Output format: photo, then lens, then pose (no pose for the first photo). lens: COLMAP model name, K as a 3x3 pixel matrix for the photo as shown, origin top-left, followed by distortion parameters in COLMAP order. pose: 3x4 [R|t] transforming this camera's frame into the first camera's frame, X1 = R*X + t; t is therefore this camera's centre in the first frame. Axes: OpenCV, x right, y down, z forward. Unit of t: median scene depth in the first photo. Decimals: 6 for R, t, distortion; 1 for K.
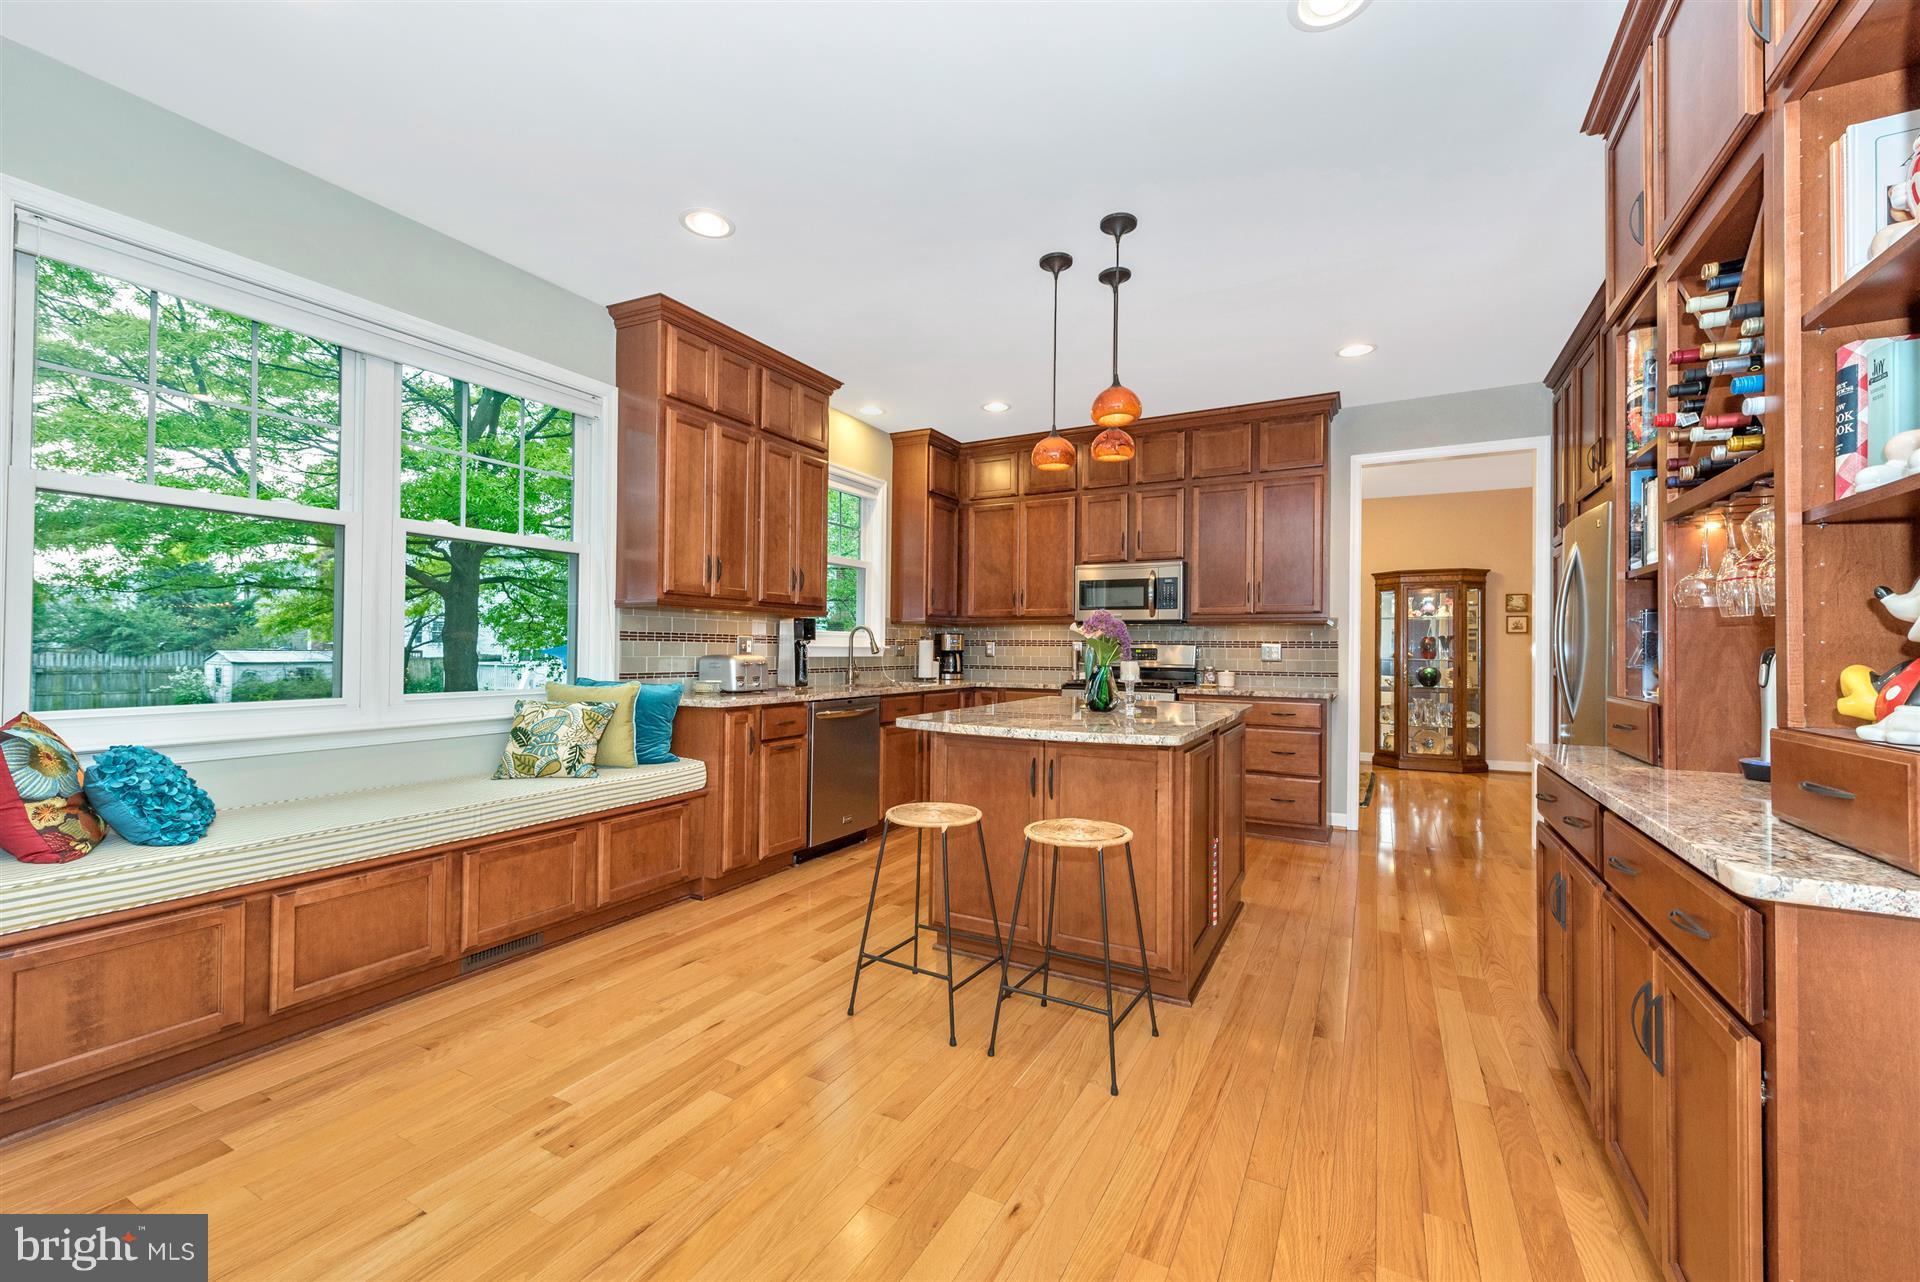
lens RADIAL K [[767.9, 0, 967.6], [0, 767.9, 646.6], [0, 0, 1]] dist [0.012068, -0.002619]
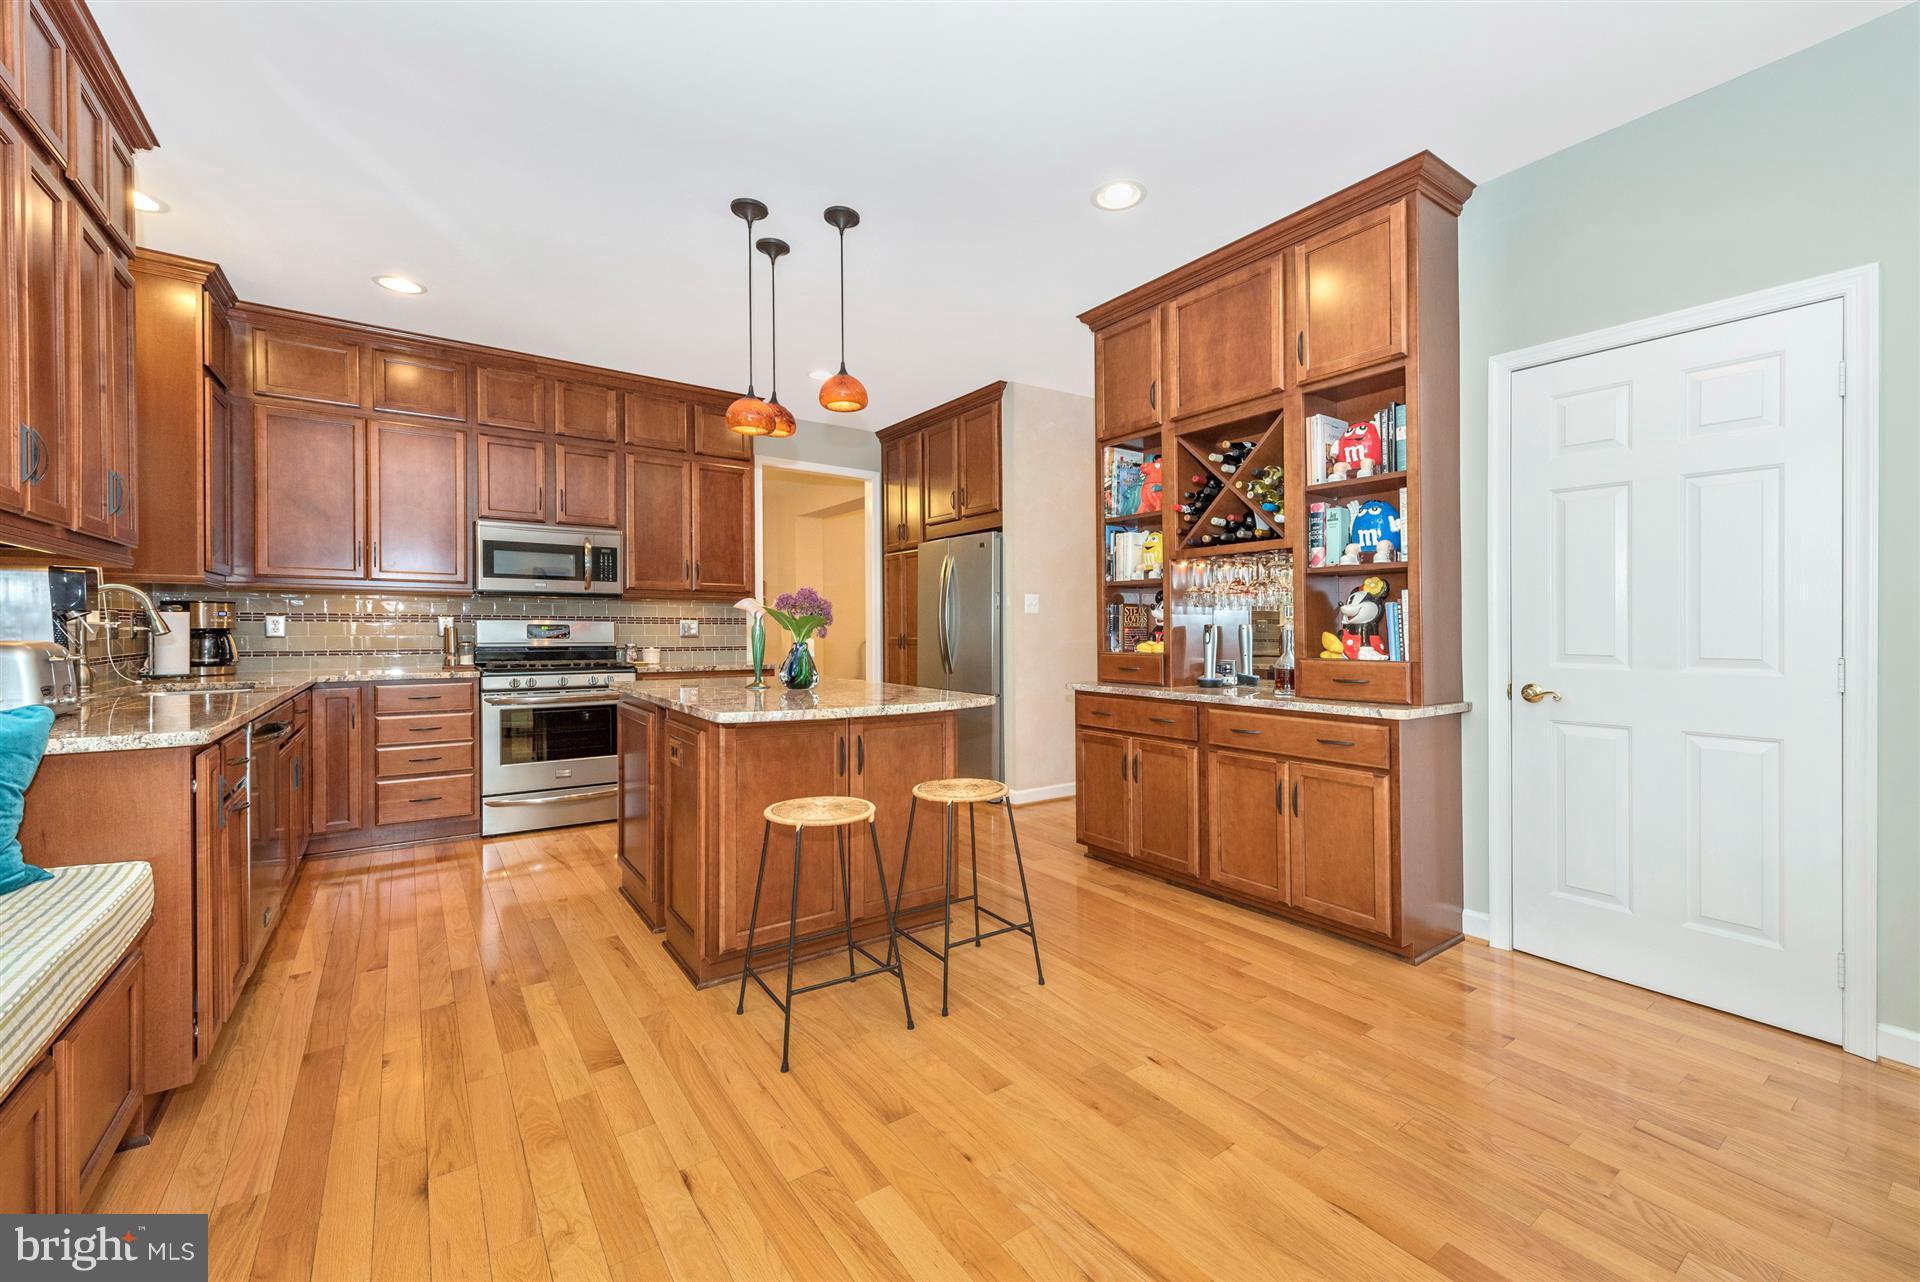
lens RADIAL K [[767.9, 0, 953.4], [0, 767.9, 631.3], [0, 0, 1]] dist [0.012068, -0.002619]
pose [[0.446992, -0.010119, 0.894481, -0.411065], [-0.002138, 0.999921, 0.012380, -0.002293], [-0.894535, -0.007447, 0.446935, 0.241095]]
